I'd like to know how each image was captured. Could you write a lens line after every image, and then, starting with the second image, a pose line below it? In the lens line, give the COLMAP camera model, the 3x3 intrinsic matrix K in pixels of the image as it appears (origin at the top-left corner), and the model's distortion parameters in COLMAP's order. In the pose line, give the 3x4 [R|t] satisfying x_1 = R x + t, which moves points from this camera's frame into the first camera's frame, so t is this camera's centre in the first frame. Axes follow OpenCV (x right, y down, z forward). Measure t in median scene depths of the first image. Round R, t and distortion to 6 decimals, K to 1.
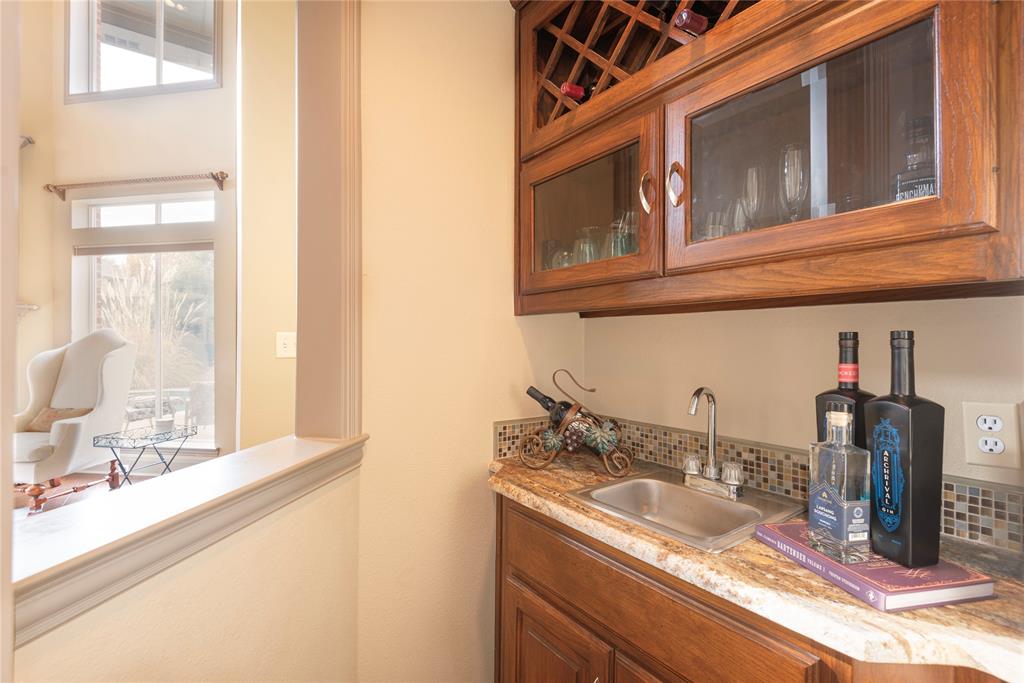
lens RADIAL K [[458.8, 0, 512.8], [0, 458.8, 340.1], [0, 0, 1]] dist [0.038346, -0.028306]
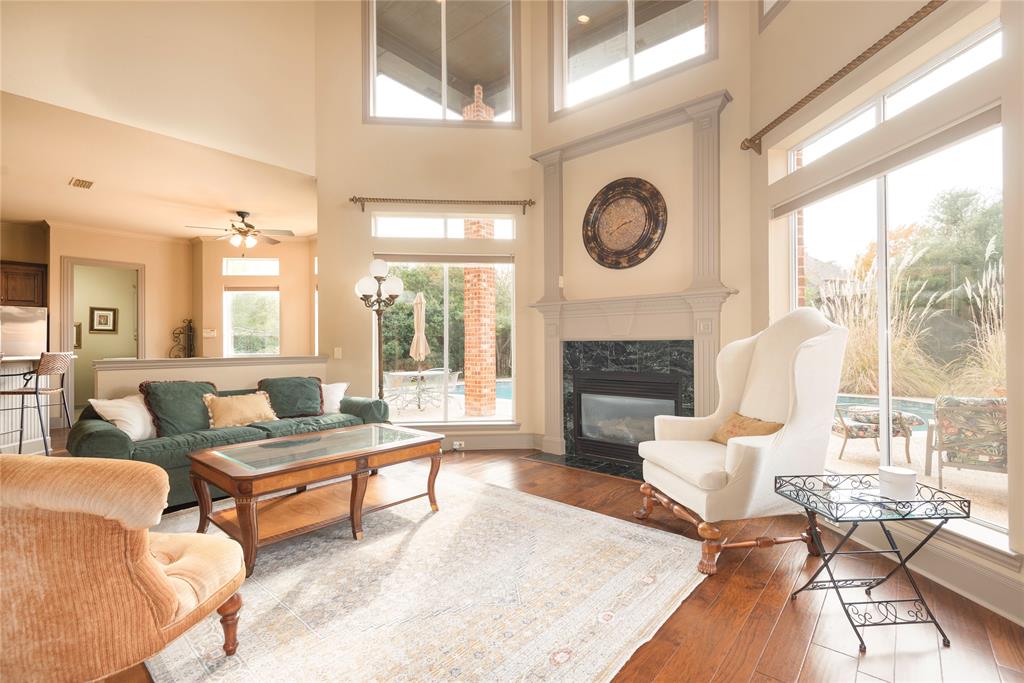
lens RADIAL K [[460.4, 0, 524.5], [0, 460.4, 349.1], [0, 0, 1]] dist [0.003578, 0.000143]
pose [[0.250625, -0.001142, -0.968084, -0.300685], [0.012818, 0.999916, 0.002139, 0.027291], [0.967999, -0.012945, 0.250619, 0.400560]]
